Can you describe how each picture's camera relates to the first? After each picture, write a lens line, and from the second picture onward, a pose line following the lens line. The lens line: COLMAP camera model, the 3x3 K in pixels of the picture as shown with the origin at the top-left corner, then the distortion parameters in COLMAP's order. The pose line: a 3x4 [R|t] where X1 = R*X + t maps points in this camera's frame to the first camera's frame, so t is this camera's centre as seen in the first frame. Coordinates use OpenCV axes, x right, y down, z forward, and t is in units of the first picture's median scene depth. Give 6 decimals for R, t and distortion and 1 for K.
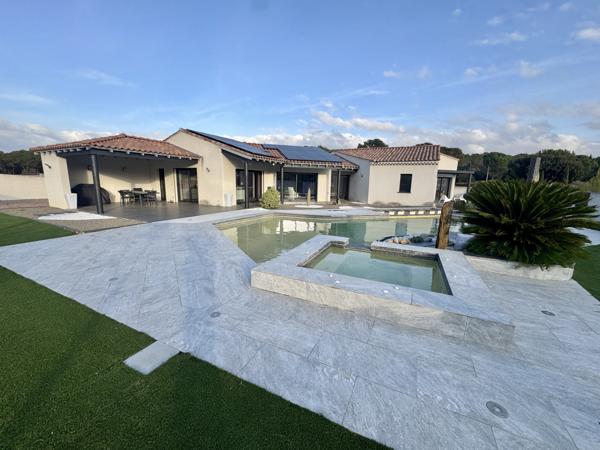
lens RADIAL K [[234.5, 0, 298.7], [0, 234.5, 227.0], [0, 0, 1]] dist [-0.013082, -0.000006]
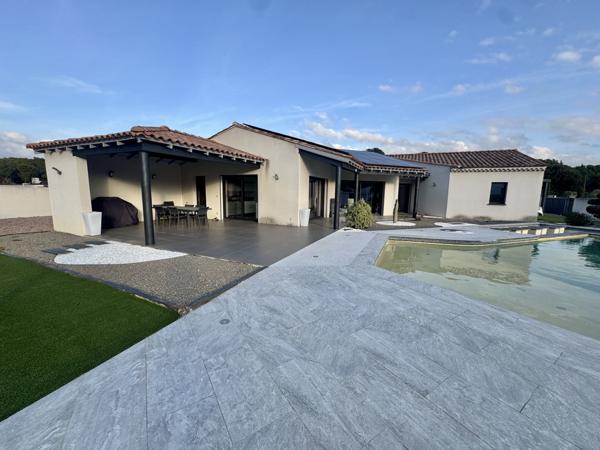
lens RADIAL K [[241.7, 0, 300.0], [0, 241.7, 208.1], [0, 0, 1]] dist [-0.012962, -0.000035]
pose [[0.997180, -0.009824, 0.074408, -0.302606], [0.018886, 0.992341, -0.122077, -0.041179], [-0.072639, 0.123138, 0.989728, 0.197005]]
